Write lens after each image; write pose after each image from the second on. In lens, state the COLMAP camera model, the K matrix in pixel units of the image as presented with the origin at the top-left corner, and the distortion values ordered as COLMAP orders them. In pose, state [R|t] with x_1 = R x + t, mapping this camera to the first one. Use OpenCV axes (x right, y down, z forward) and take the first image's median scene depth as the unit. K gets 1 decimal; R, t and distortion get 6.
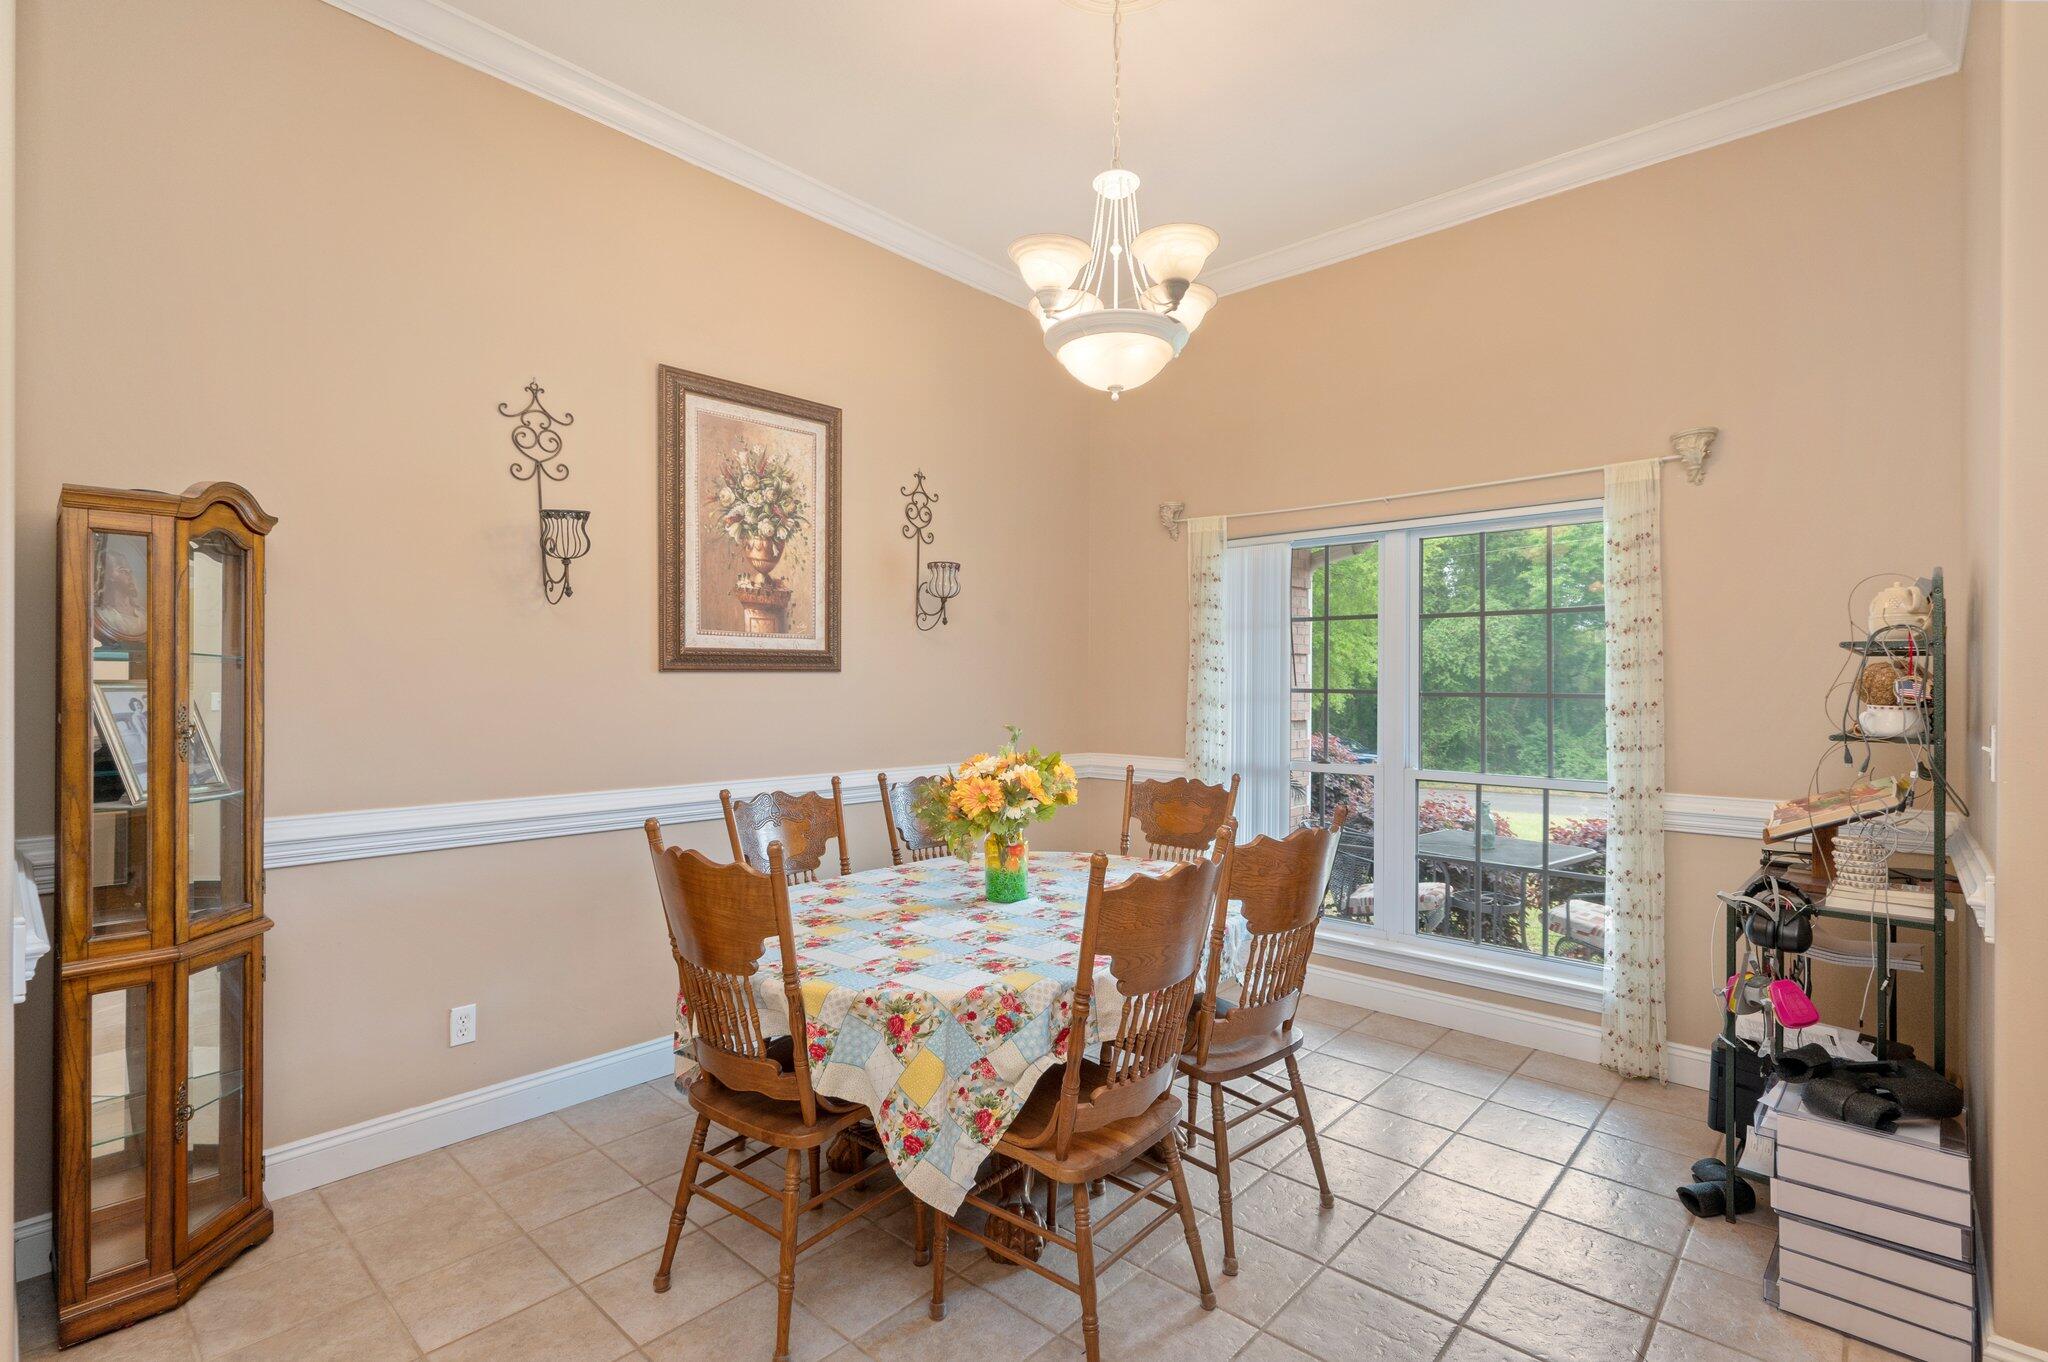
lens RADIAL K [[945.2, 0, 1023.2], [0, 945.2, 683.8], [0, 0, 1]] dist [0.000712, -0.000346]
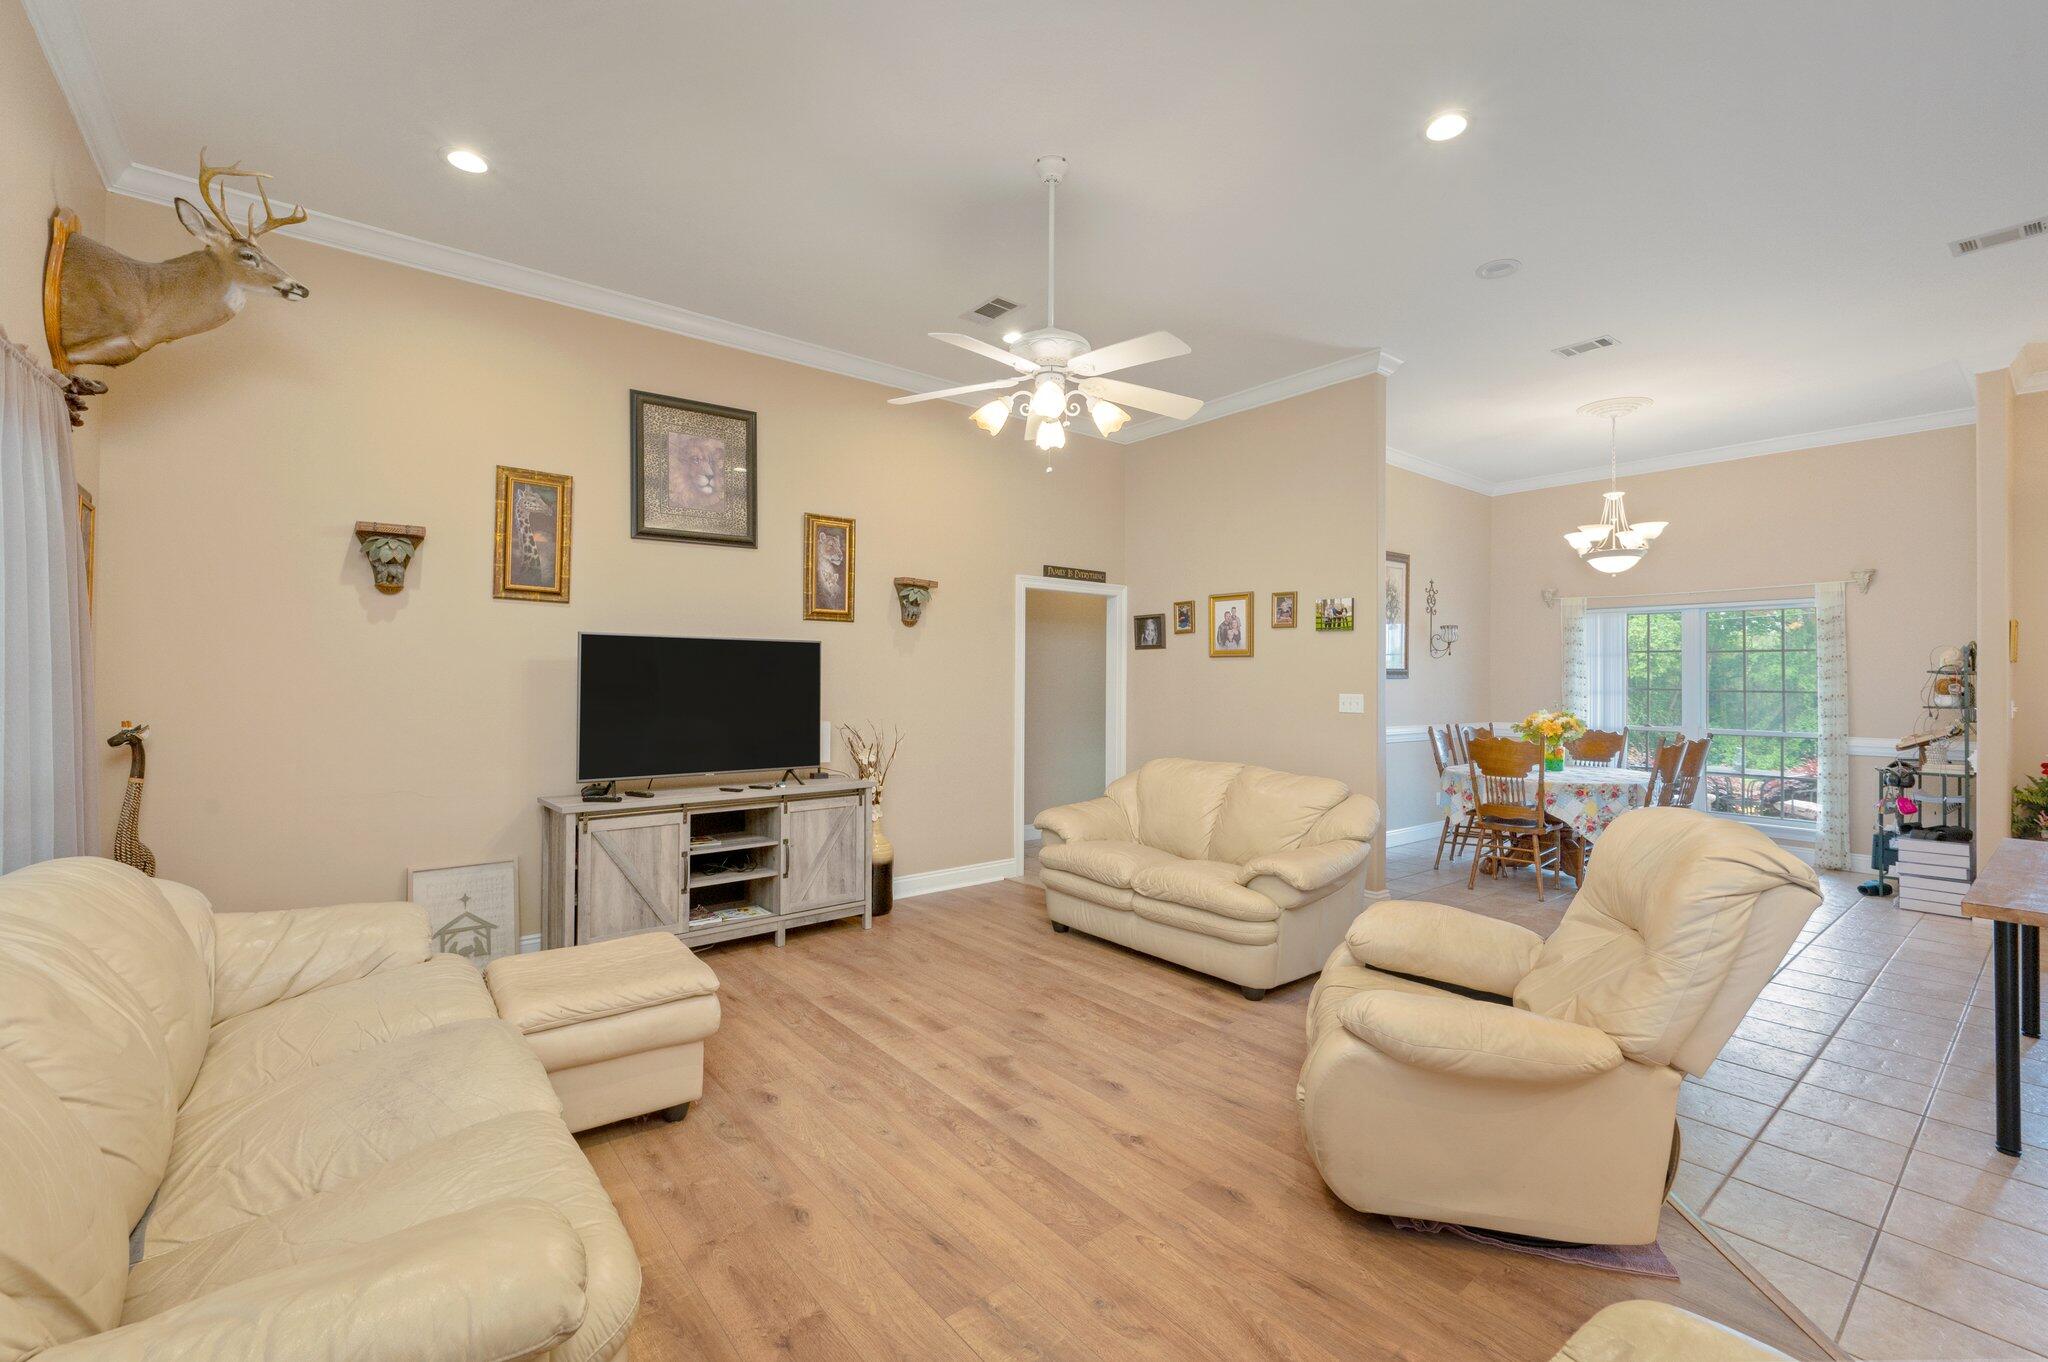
lens RADIAL K [[872.9, 0, 1025.4], [0, 872.9, 673.0], [0, 0, 1]] dist [0.000089, 0.000084]
pose [[0.989329, 0.002016, -0.145686, -0.916446], [-0.003617, 0.999936, -0.010731, -0.001545], [0.145655, 0.011143, 0.989273, -1.283940]]
